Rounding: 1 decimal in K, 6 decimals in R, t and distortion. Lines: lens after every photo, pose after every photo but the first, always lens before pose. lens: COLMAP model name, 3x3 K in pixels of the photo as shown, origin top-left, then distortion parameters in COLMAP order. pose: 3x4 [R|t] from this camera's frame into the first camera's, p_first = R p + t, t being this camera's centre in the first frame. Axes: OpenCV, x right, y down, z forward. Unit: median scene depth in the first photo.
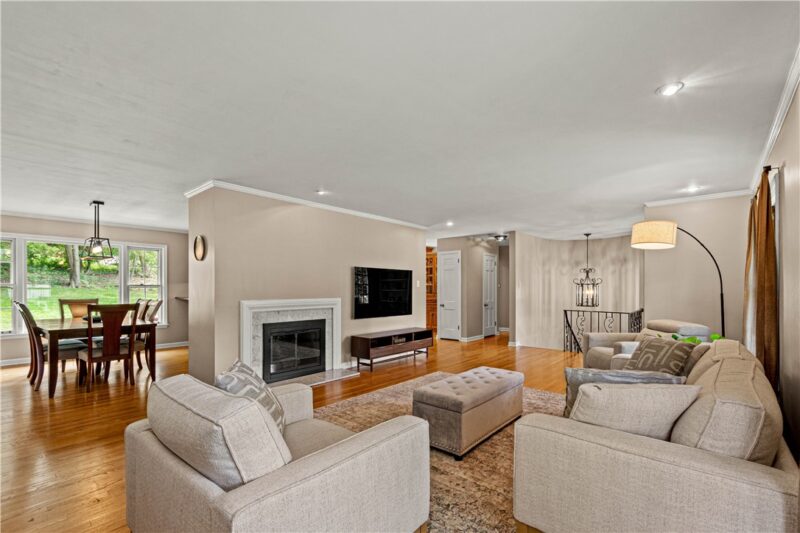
lens RADIAL K [[359.2, 0, 402.6], [0, 359.2, 288.2], [0, 0, 1]] dist [0.000426, 0.000068]
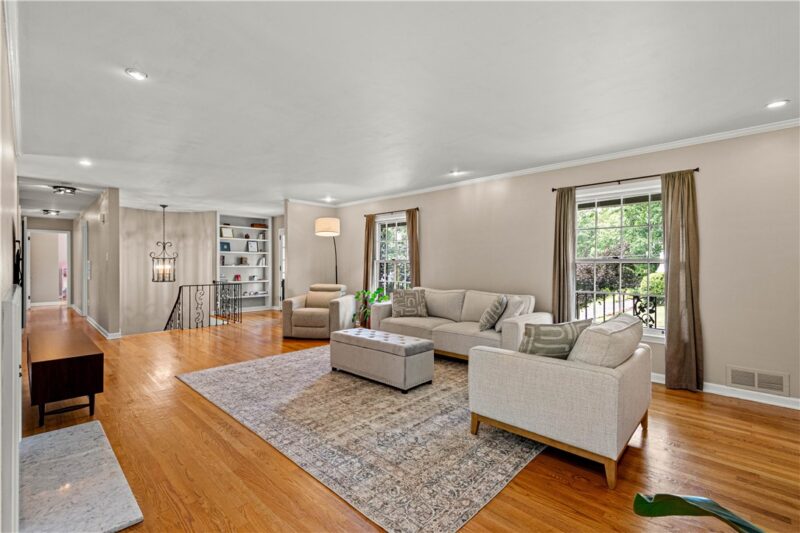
lens RADIAL K [[352.5, 0, 399.0], [0, 352.5, 263.5], [0, 0, 1]] dist [0.001704, 0.000051]
pose [[0.047490, -0.000738, 0.998871, -0.534189], [0.000951, 0.999999, 0.000694, 0.002954], [-0.998871, 0.000917, 0.047491, 0.455326]]
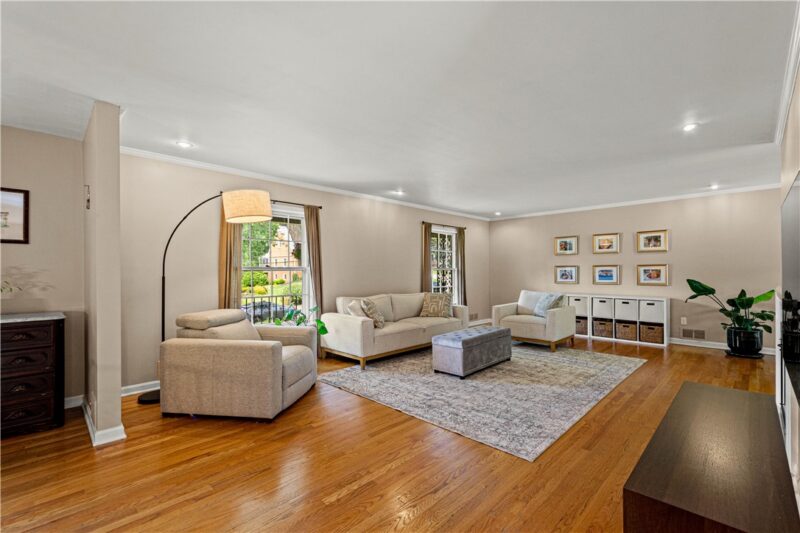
lens RADIAL K [[355.6, 0, 400.0], [0, 355.6, 266.5], [0, 0, 1]] dist [0.026923, -0.000030]
pose [[-0.997480, 0.003293, 0.070869, 0.203220], [0.002818, 0.999973, -0.006805, -0.001563], [-0.070889, -0.006588, -0.997462, 1.296693]]
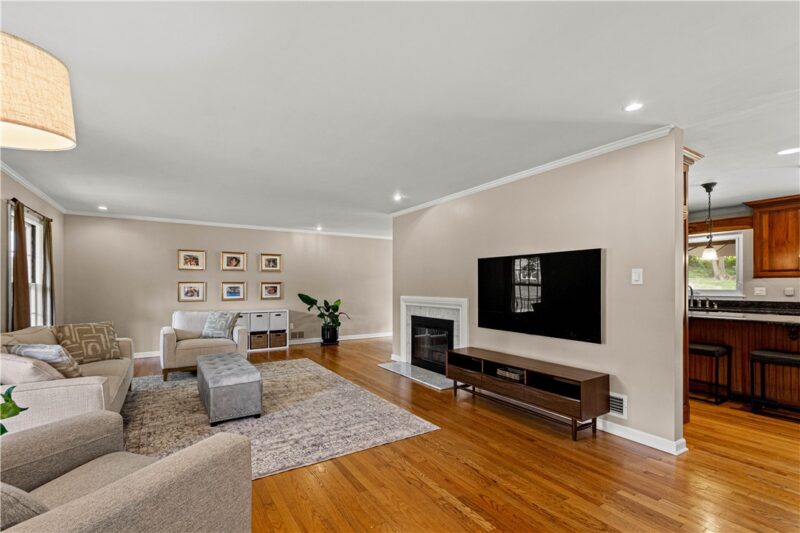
lens RADIAL K [[365.4, 0, 392.8], [0, 365.4, 285.5], [0, 0, 1]] dist [0.001640, 0.000058]
pose [[-0.295721, -0.003242, -0.955269, 0.622327], [-0.003228, 0.999992, -0.002394, 0.000499], [0.955269, 0.002376, -0.295729, 0.985482]]
